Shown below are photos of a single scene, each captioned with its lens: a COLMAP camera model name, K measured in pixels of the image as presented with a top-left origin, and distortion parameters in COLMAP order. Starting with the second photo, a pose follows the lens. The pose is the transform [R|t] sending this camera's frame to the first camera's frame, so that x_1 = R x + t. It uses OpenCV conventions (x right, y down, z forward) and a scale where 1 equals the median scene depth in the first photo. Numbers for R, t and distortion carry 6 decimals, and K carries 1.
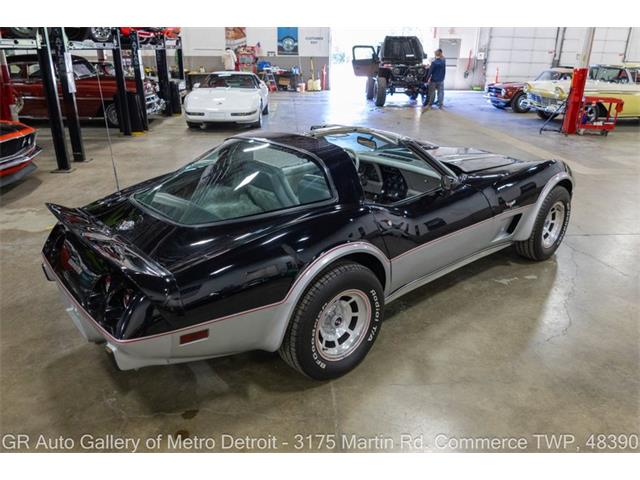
lens RADIAL K [[492.3, 0, 320.0], [0, 492.3, 240.0], [0, 0, 1]] dist [-0.007280, -0.005089]
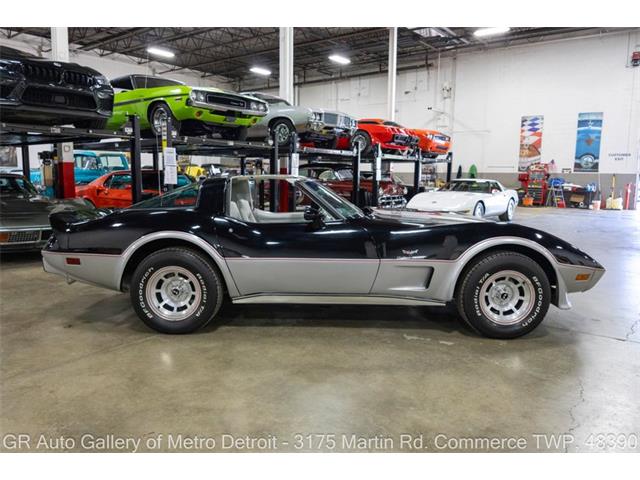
lens RADIAL K [[492.3, 0, 320.0], [0, 492.3, 240.0], [0, 0, 1]] dist [-0.007280, -0.005089]
pose [[0.735996, 0.087557, -0.671300, 0.365369], [-0.253961, 0.954894, -0.153890, 0.040205], [0.627546, 0.283747, 0.725034, 0.064306]]
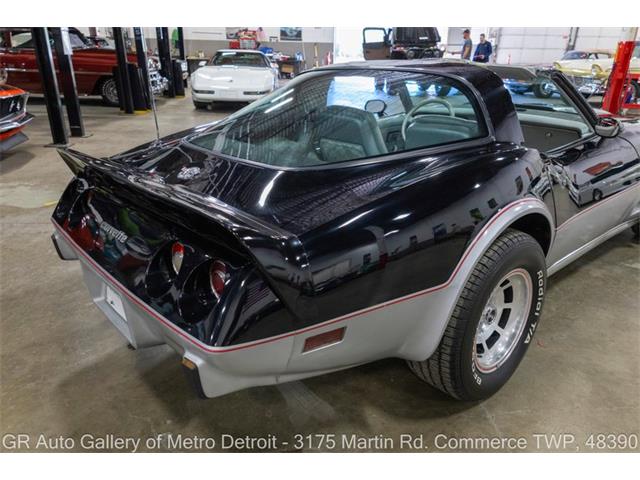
lens RADIAL K [[481.2, 0, 314.7], [0, 481.2, 239.0], [0, 0, 1]] dist [0.057764, 0.000404]
pose [[0.999828, 0.000162, 0.018547, -0.065917], [-0.000178, 1.000000, 0.000869, 0.017017], [-0.018547, -0.000872, 0.999828, 0.095407]]
